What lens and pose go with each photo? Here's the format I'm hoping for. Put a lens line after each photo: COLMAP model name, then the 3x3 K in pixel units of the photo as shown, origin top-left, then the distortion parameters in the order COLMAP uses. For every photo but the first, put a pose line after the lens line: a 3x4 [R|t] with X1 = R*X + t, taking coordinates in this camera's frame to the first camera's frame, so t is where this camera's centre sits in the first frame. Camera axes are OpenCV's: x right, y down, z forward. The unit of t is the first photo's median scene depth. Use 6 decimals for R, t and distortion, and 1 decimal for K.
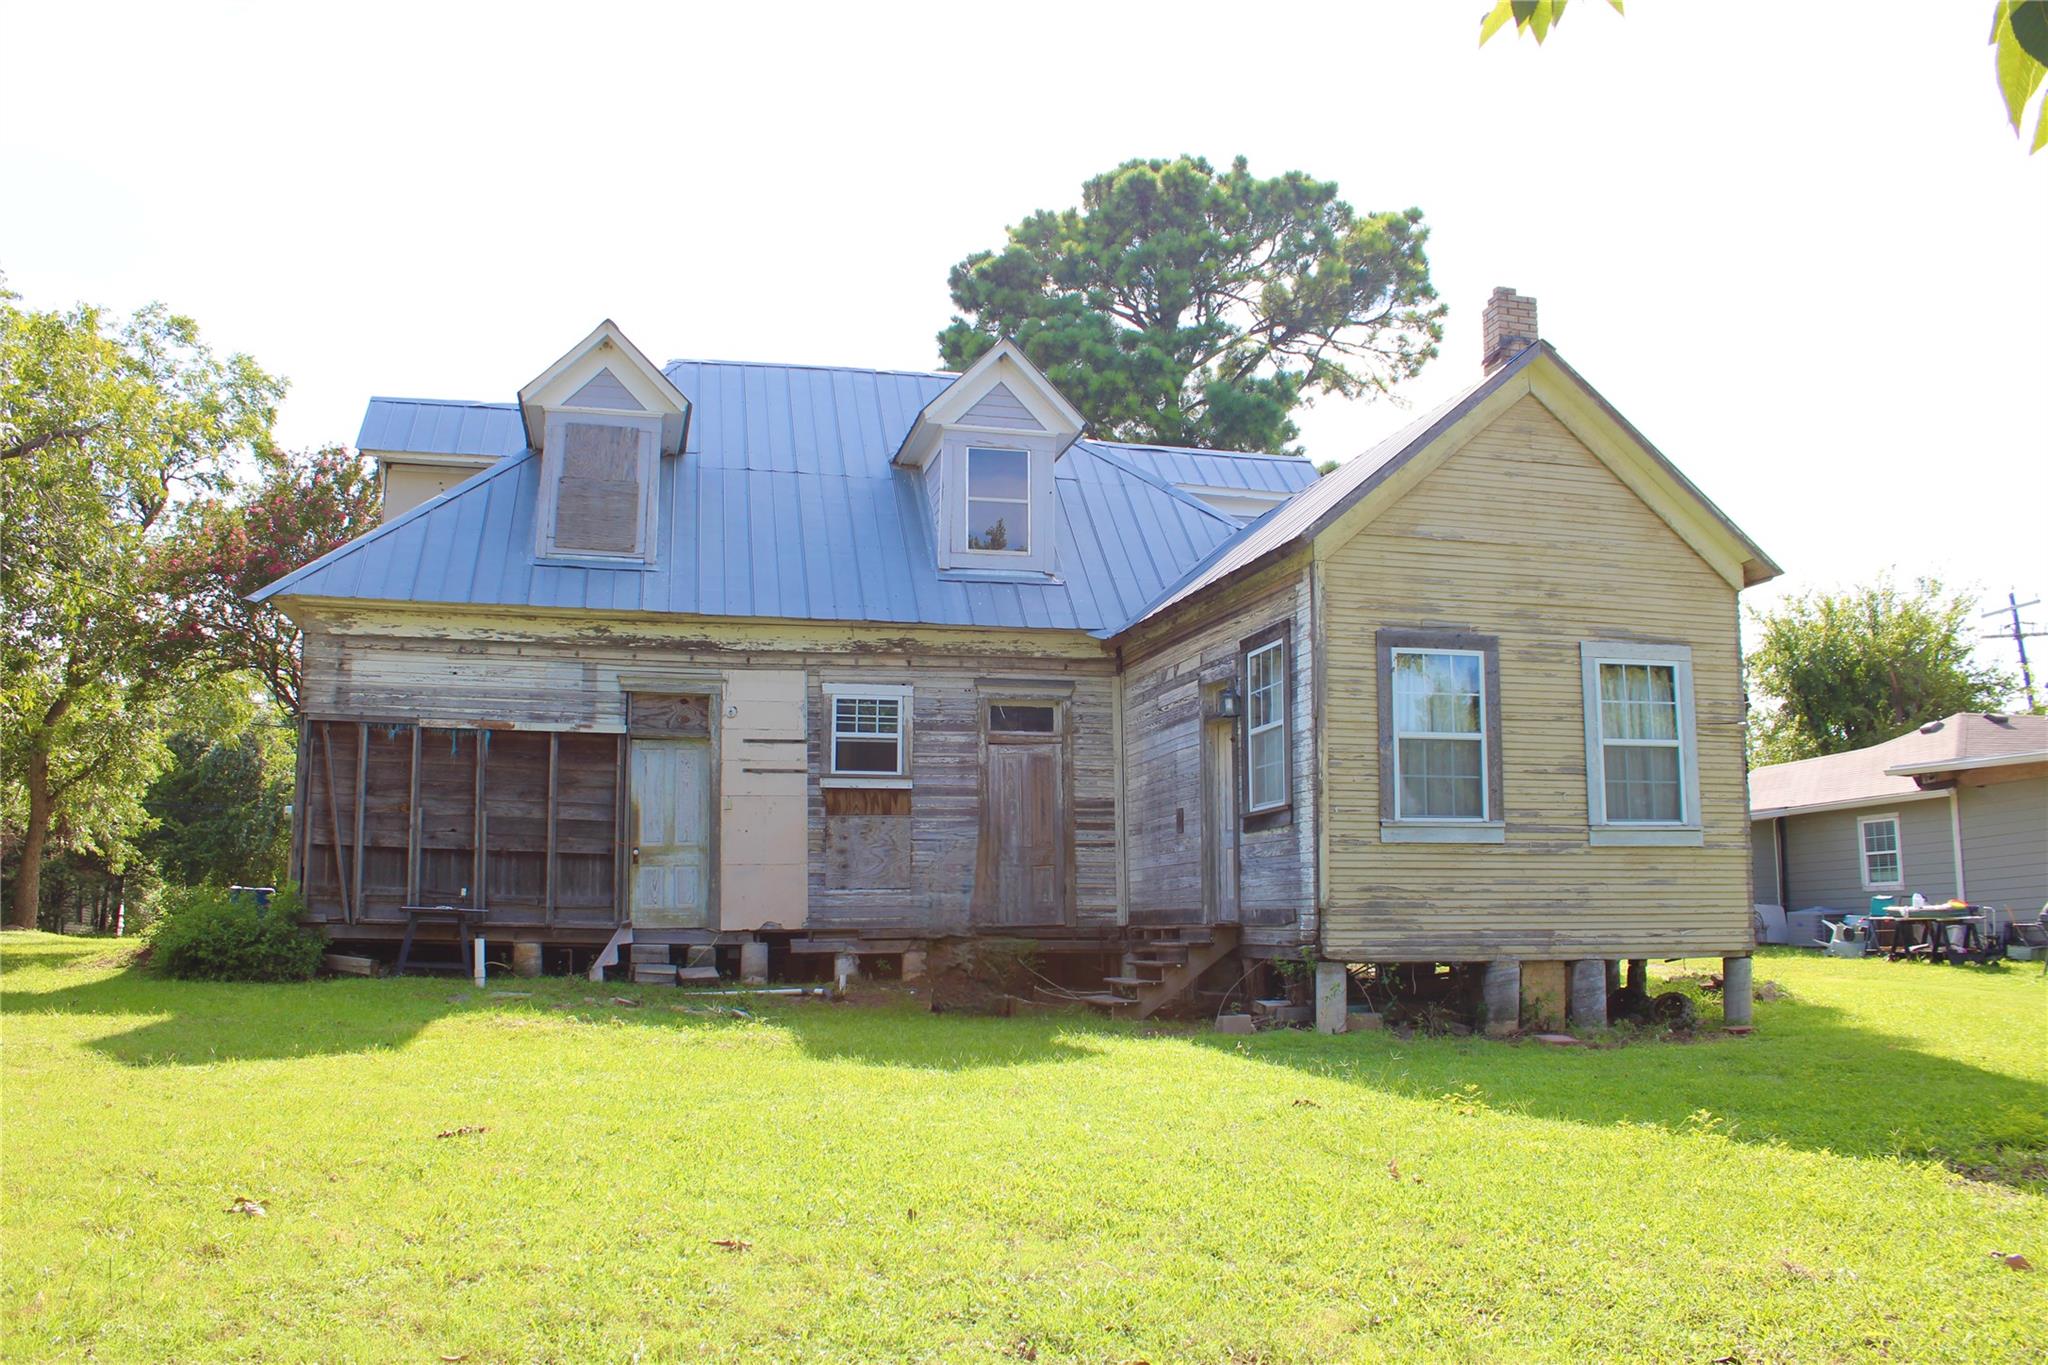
lens RADIAL K [[1699.9, 0, 1023.1], [0, 1699.9, 695.7], [0, 0, 1]] dist [-0.116046, 0.003527]
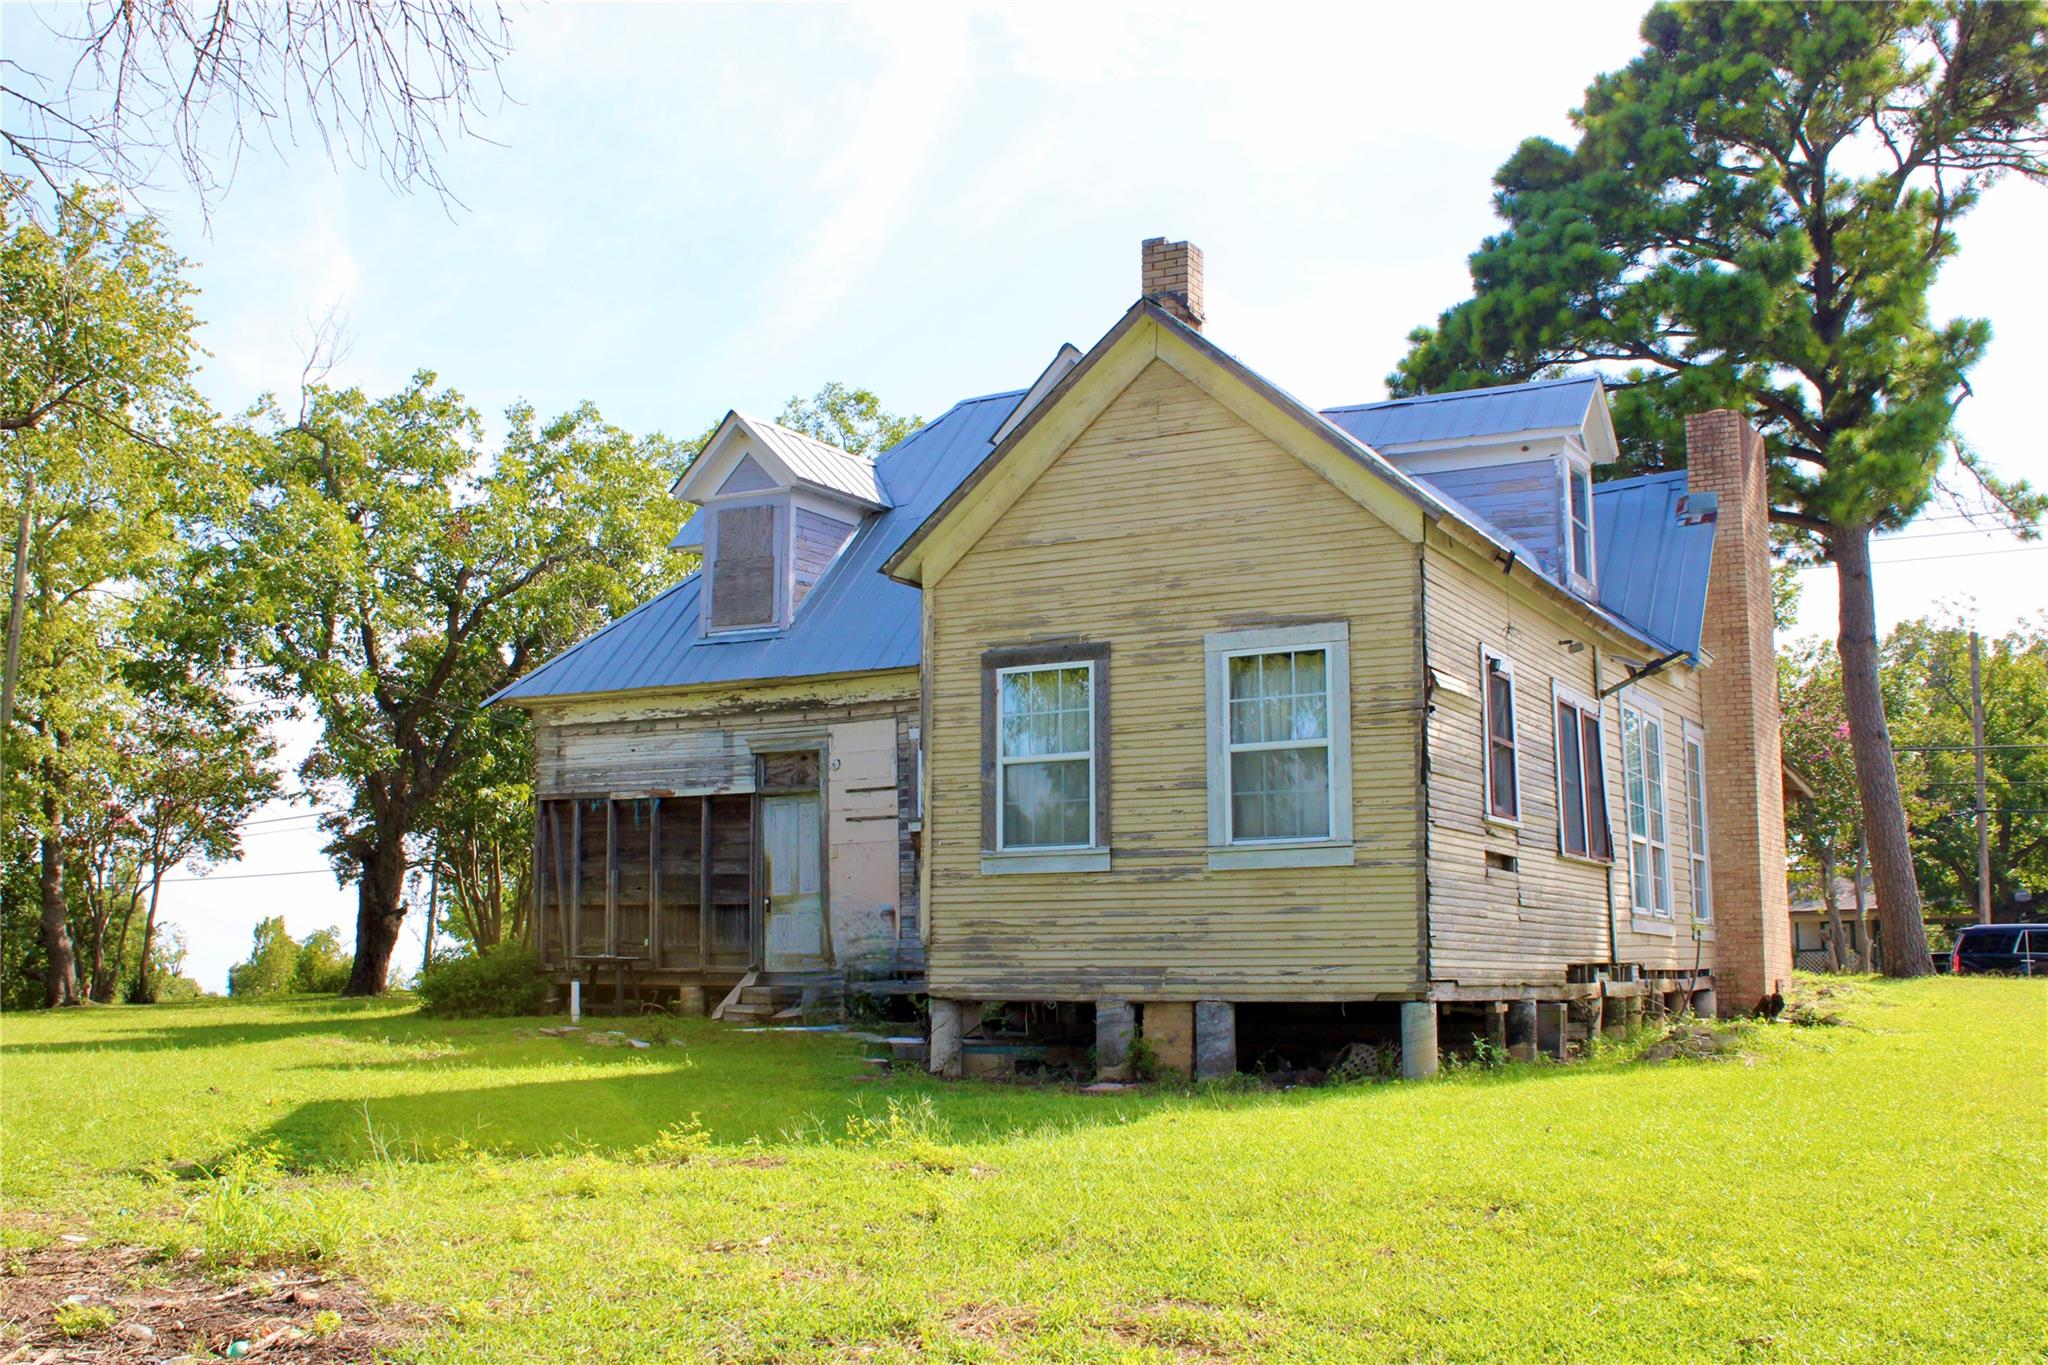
lens RADIAL K [[2196.8, 0, 1022.9], [0, 2196.8, 682.9], [0, 0, 1]] dist [-0.095139, 0.000000]
pose [[0.730723, -0.095247, -0.675997, 1.022716], [0.095001, 0.994772, -0.037470, 0.025921], [0.676032, -0.036841, 0.735951, 0.099322]]
